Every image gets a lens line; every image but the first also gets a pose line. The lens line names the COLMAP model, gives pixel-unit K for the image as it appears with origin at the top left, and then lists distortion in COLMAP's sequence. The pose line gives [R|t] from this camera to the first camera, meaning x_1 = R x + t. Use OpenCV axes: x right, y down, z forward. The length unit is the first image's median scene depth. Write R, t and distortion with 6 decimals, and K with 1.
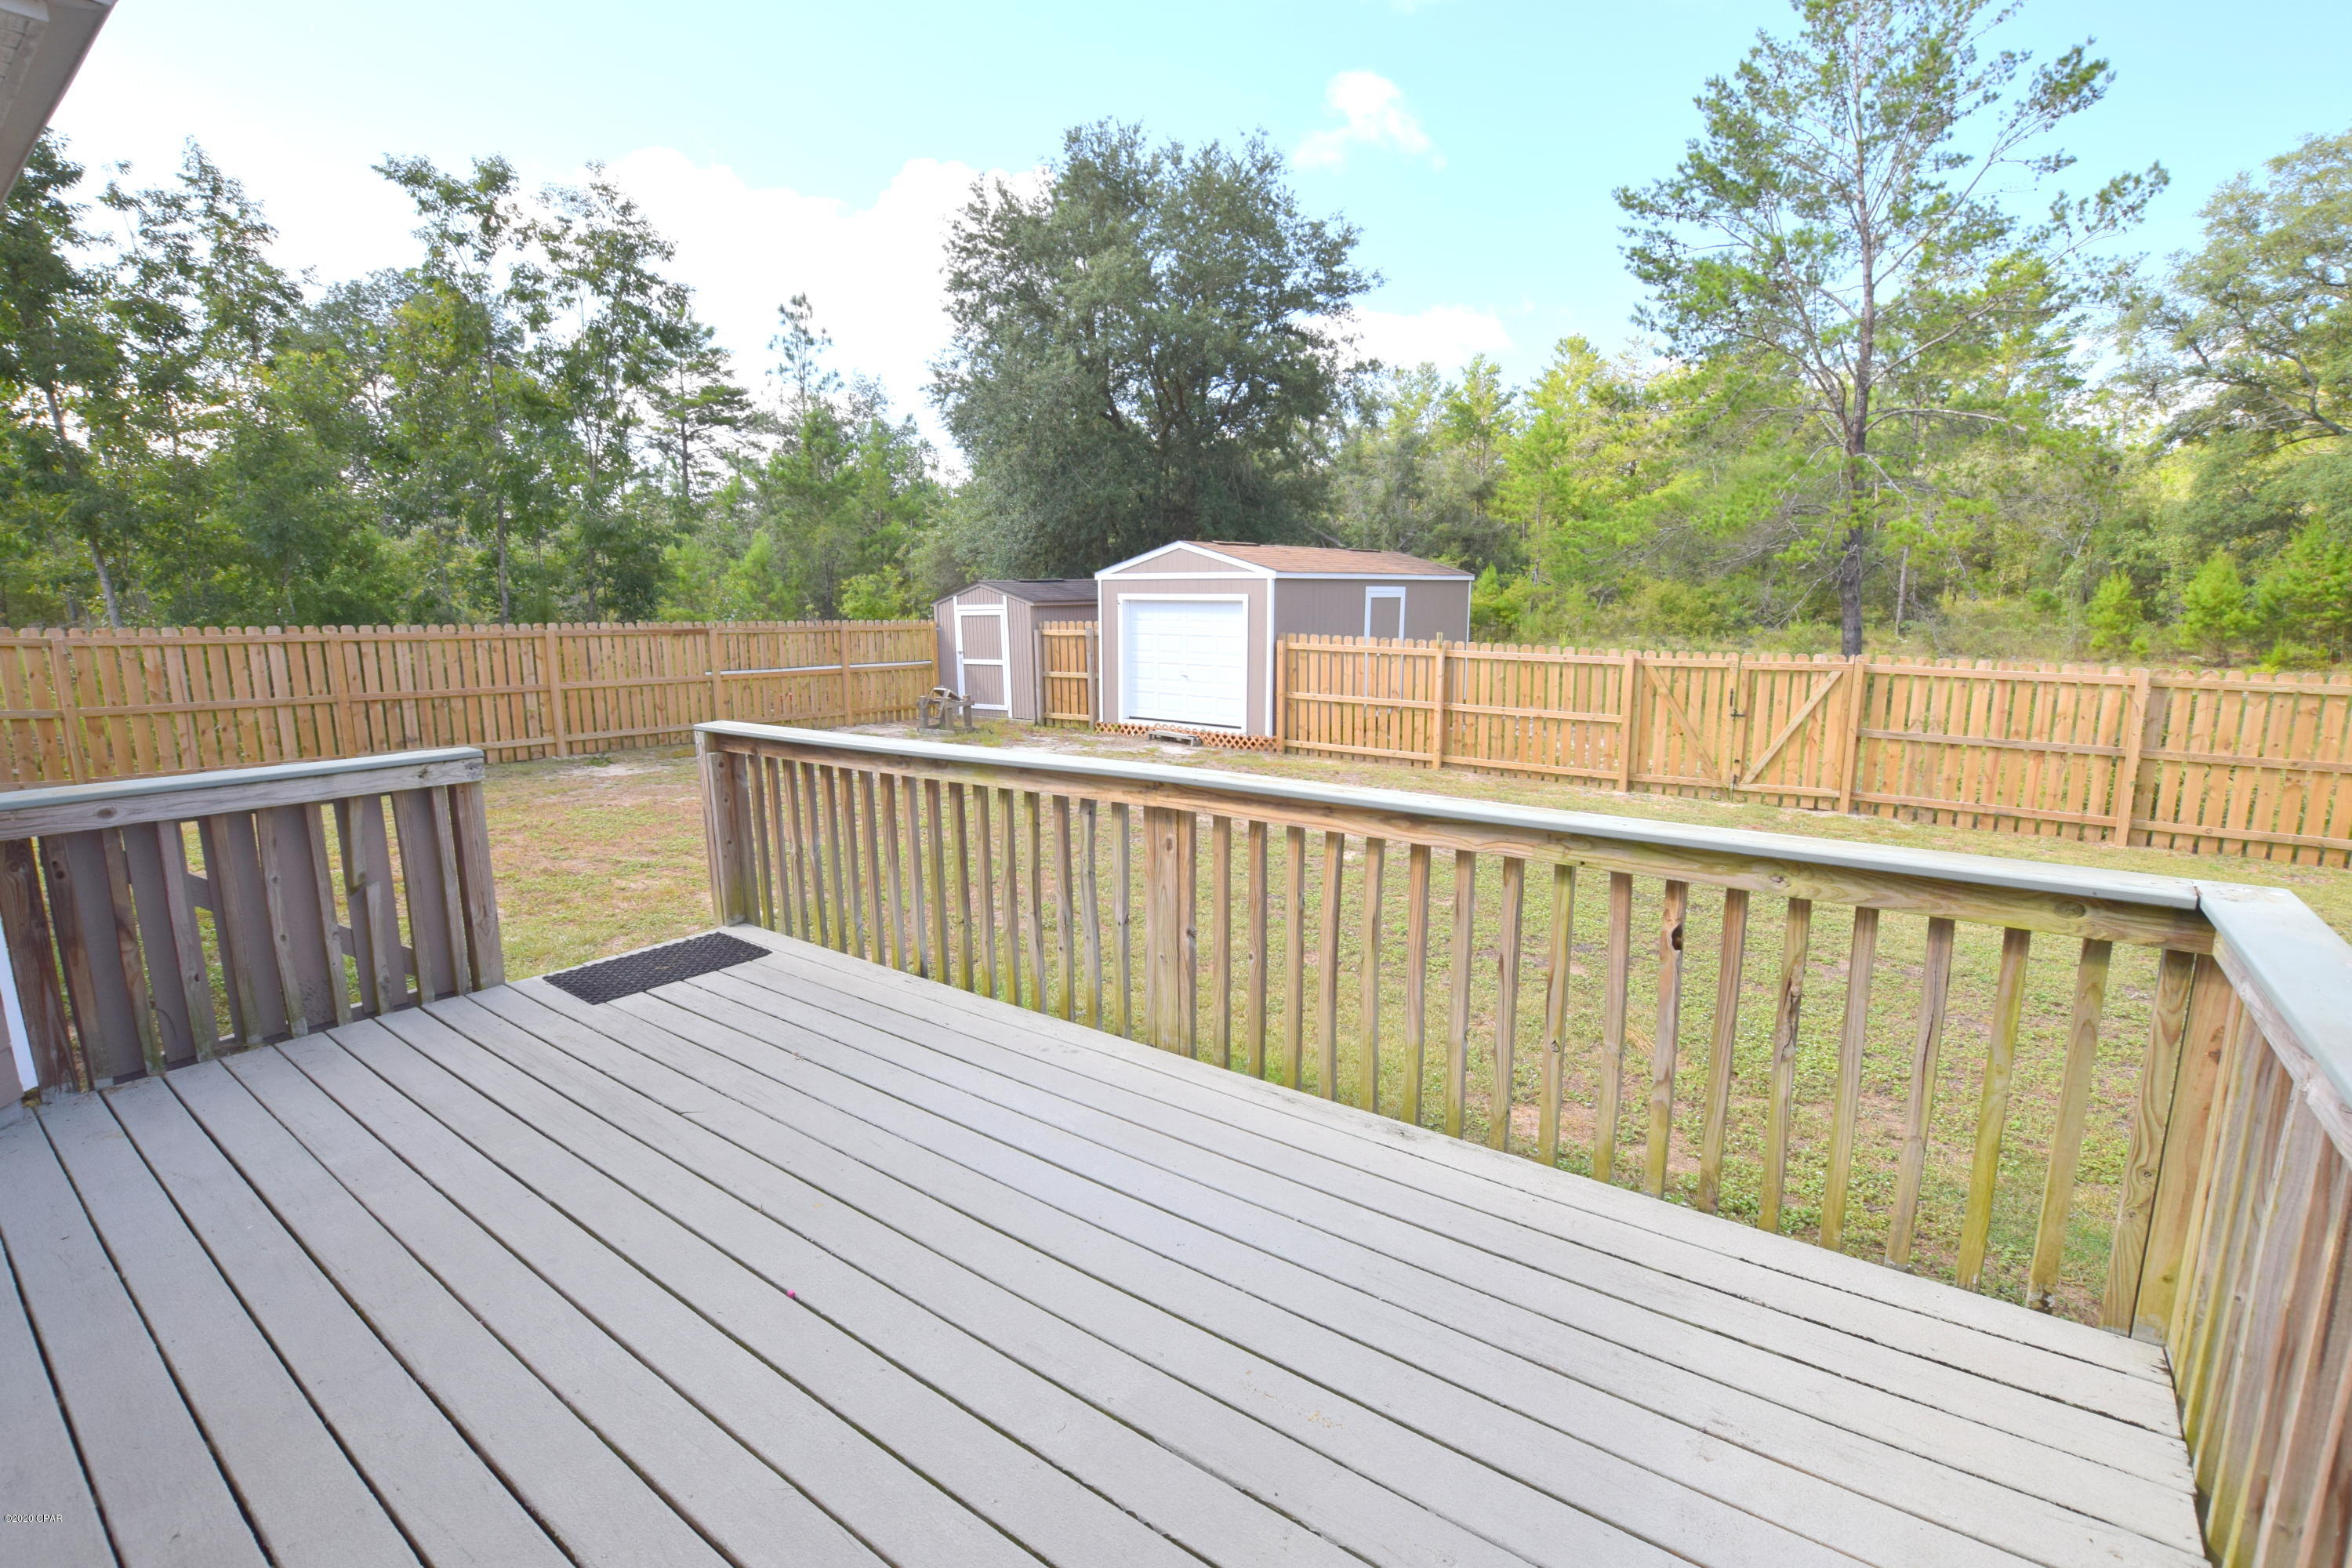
lens RADIAL K [[1062.9, 0, 1164.5], [0, 1062.9, 782.7], [0, 0, 1]] dist [-0.027607, 0.001061]
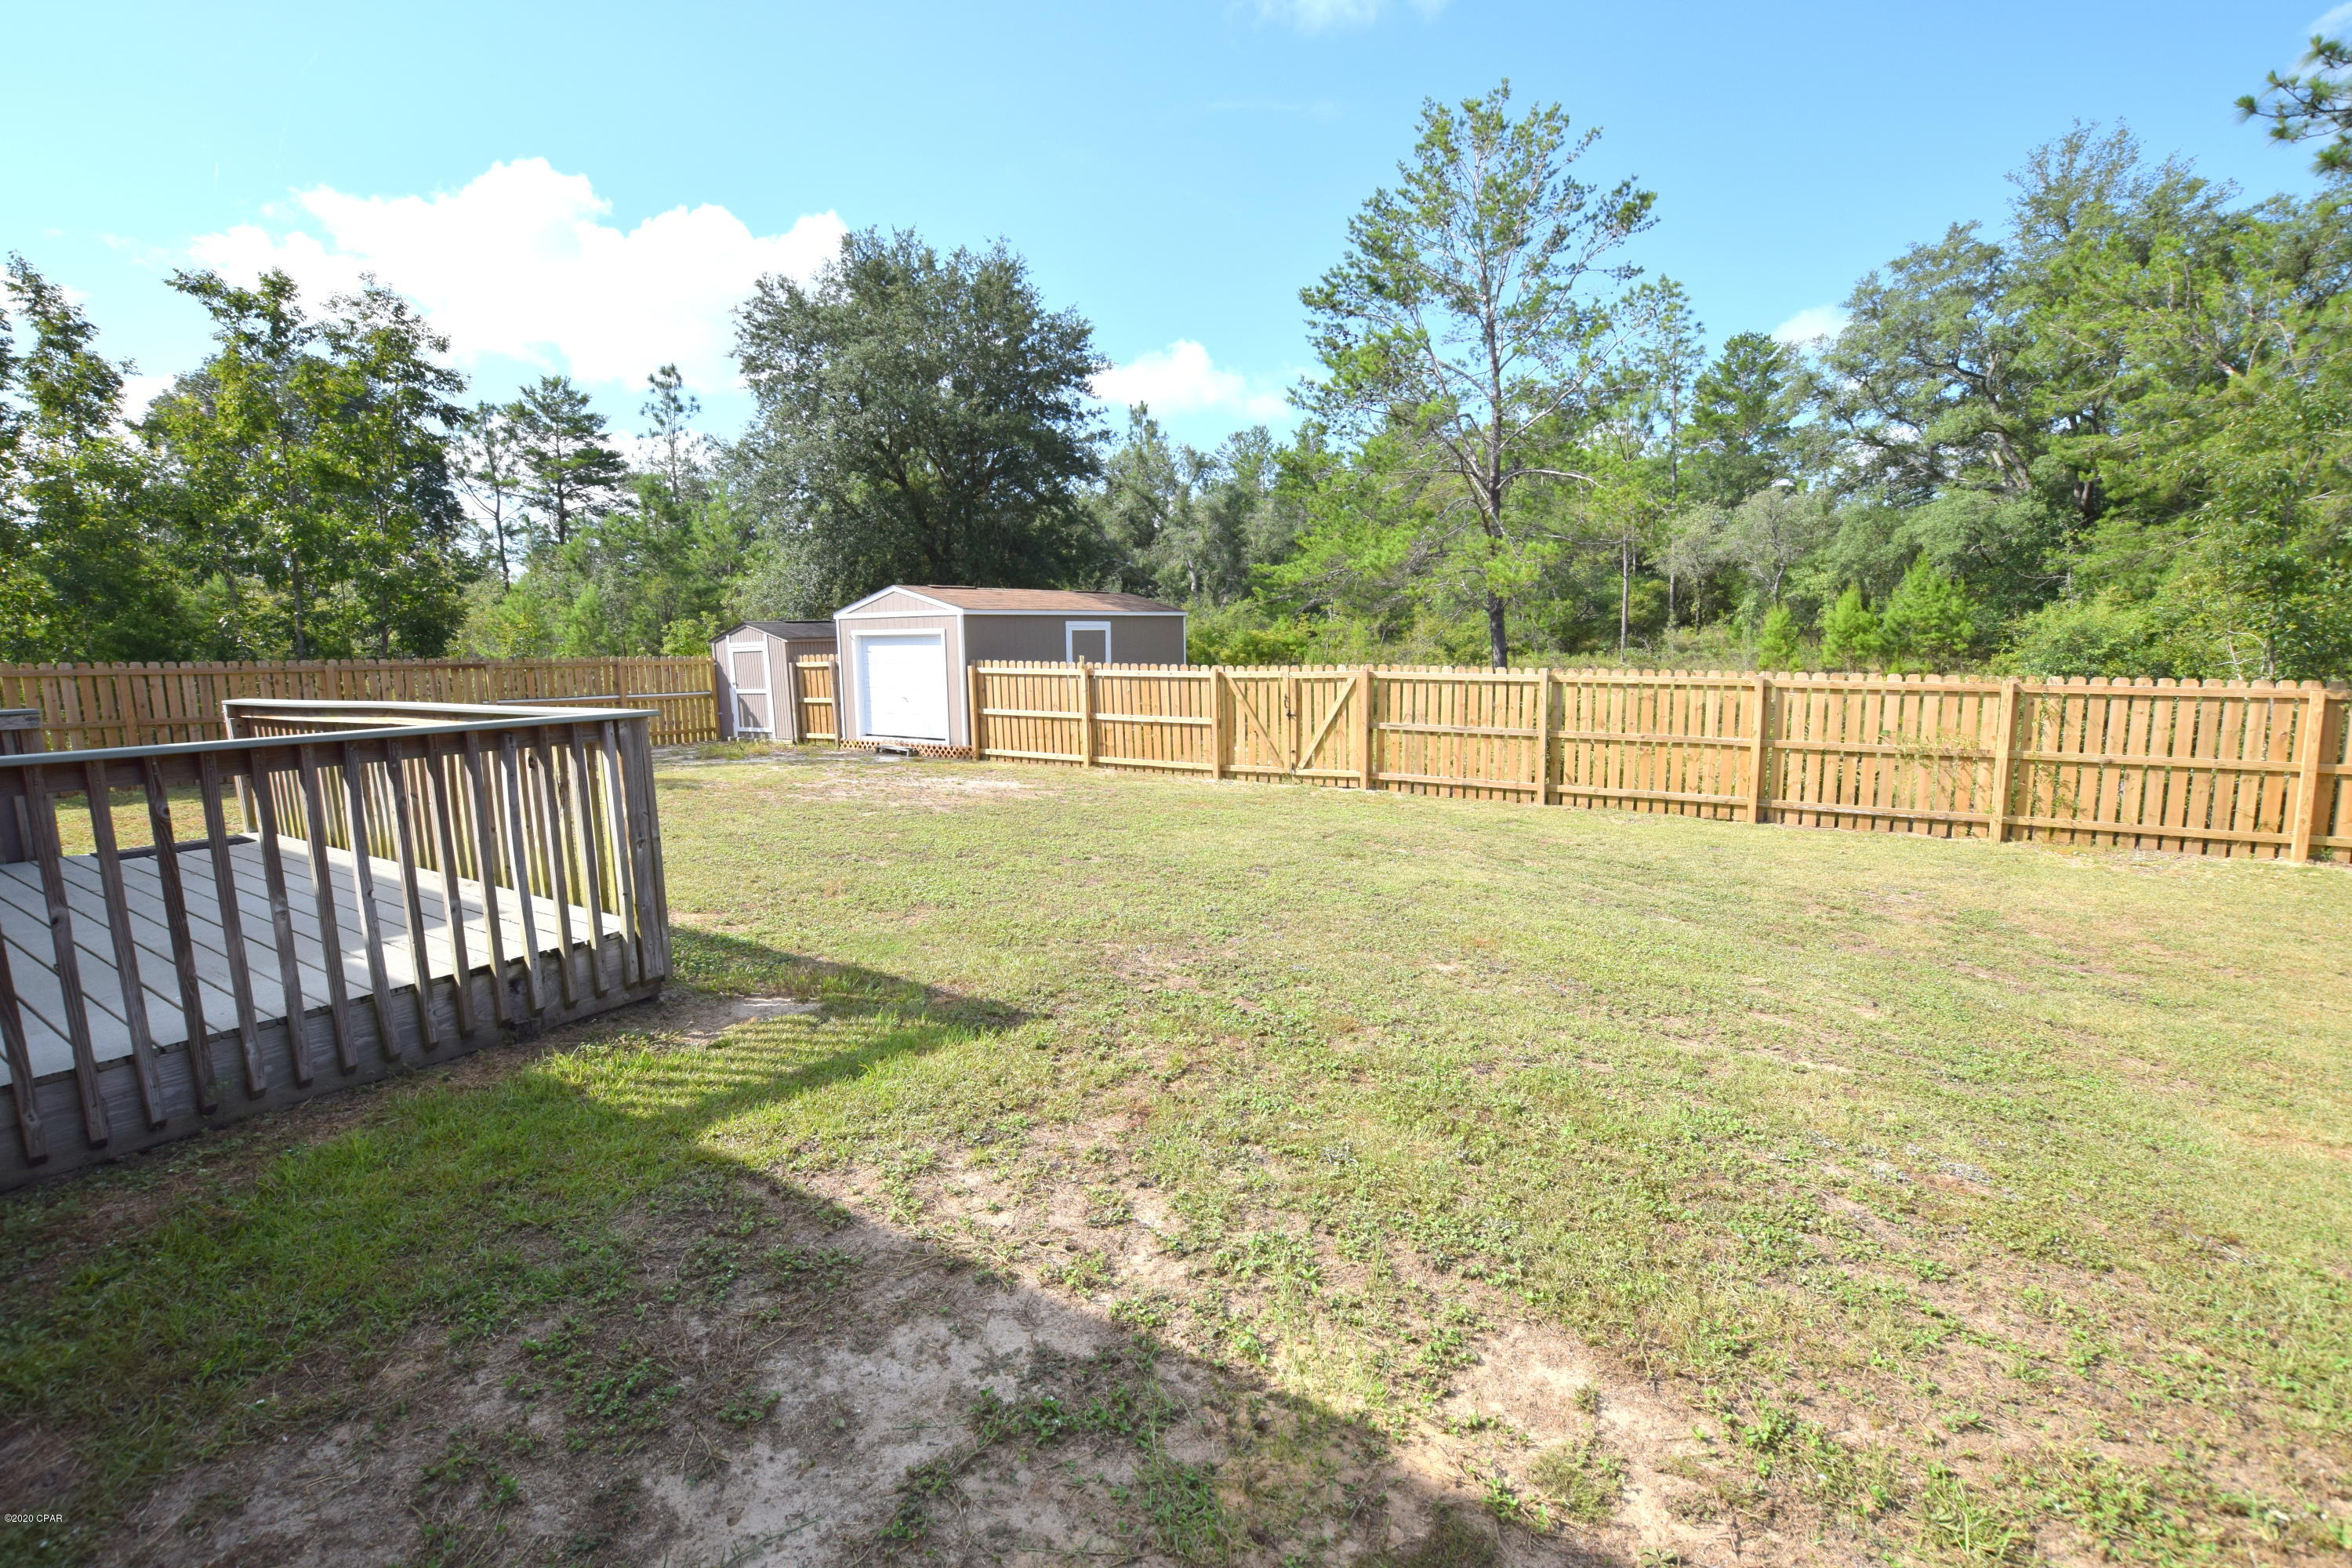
lens RADIAL K [[1010.5, 0, 1149.7], [0, 1010.5, 781.9], [0, 0, 1]] dist [-0.030966, 0.002669]
pose [[0.997376, -0.021999, 0.068976, 0.197386], [0.024409, 0.999114, -0.034287, 0.035691], [-0.068160, 0.035881, 0.997029, -0.127422]]
